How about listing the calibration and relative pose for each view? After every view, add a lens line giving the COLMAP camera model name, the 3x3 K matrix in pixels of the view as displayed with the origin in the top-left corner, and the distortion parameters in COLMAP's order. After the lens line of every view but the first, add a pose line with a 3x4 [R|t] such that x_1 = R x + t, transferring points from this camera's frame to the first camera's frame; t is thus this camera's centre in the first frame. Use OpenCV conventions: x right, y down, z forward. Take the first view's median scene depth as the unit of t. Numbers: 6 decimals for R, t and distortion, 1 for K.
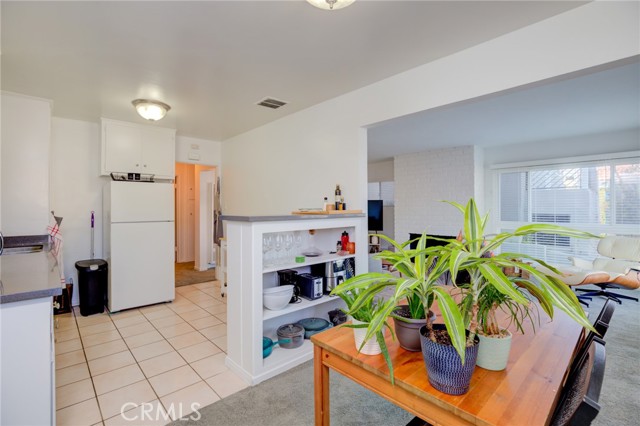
lens RADIAL K [[295.7, 0, 321.3], [0, 295.7, 209.8], [0, 0, 1]] dist [-0.019691, 0.001172]
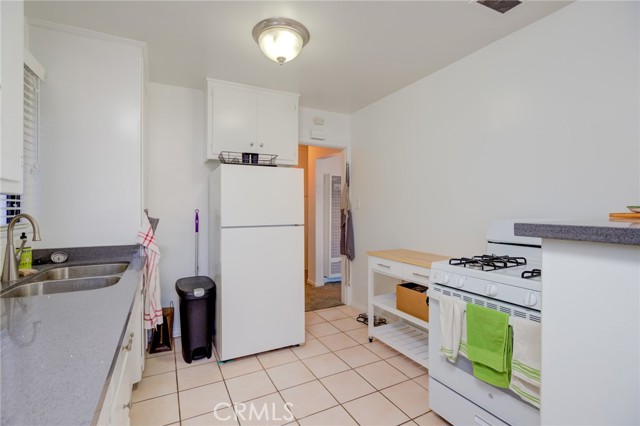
lens RADIAL K [[295.7, 0, 319.3], [0, 295.7, 212.9], [0, 0, 1]] dist [-0.019691, 0.001172]
pose [[0.964191, 0.009326, -0.265045, -0.305533], [-0.005009, 0.999844, 0.016962, -0.000083], [0.265161, -0.015027, 0.964087, 0.387532]]
